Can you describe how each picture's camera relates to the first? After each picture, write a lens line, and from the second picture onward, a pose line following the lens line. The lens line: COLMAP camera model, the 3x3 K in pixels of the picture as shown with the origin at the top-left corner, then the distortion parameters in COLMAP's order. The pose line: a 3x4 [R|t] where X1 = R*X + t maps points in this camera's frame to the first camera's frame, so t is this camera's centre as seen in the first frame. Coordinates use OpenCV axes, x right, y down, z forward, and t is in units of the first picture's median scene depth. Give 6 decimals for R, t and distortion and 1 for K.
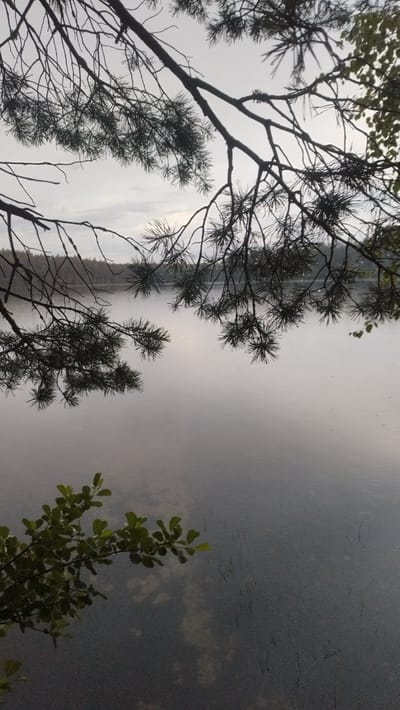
lens RADIAL K [[495.1, 0, 200.0], [0, 495.1, 355.0], [0, 0, 1]] dist [0.002853, -0.005414]
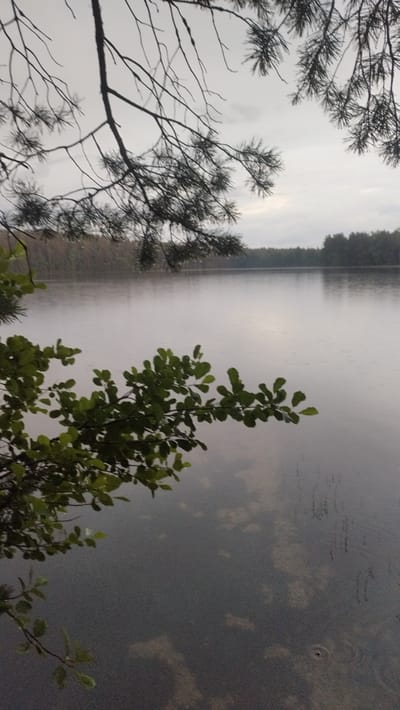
lens RADIAL K [[495.1, 0, 200.0], [0, 495.1, 355.0], [0, 0, 1]] dist [0.002853, -0.005414]
pose [[0.982973, 0.038080, -0.179761, -0.031941], [-0.032221, 0.998854, 0.035402, 0.254123], [0.180903, -0.029007, 0.983073, 0.060867]]
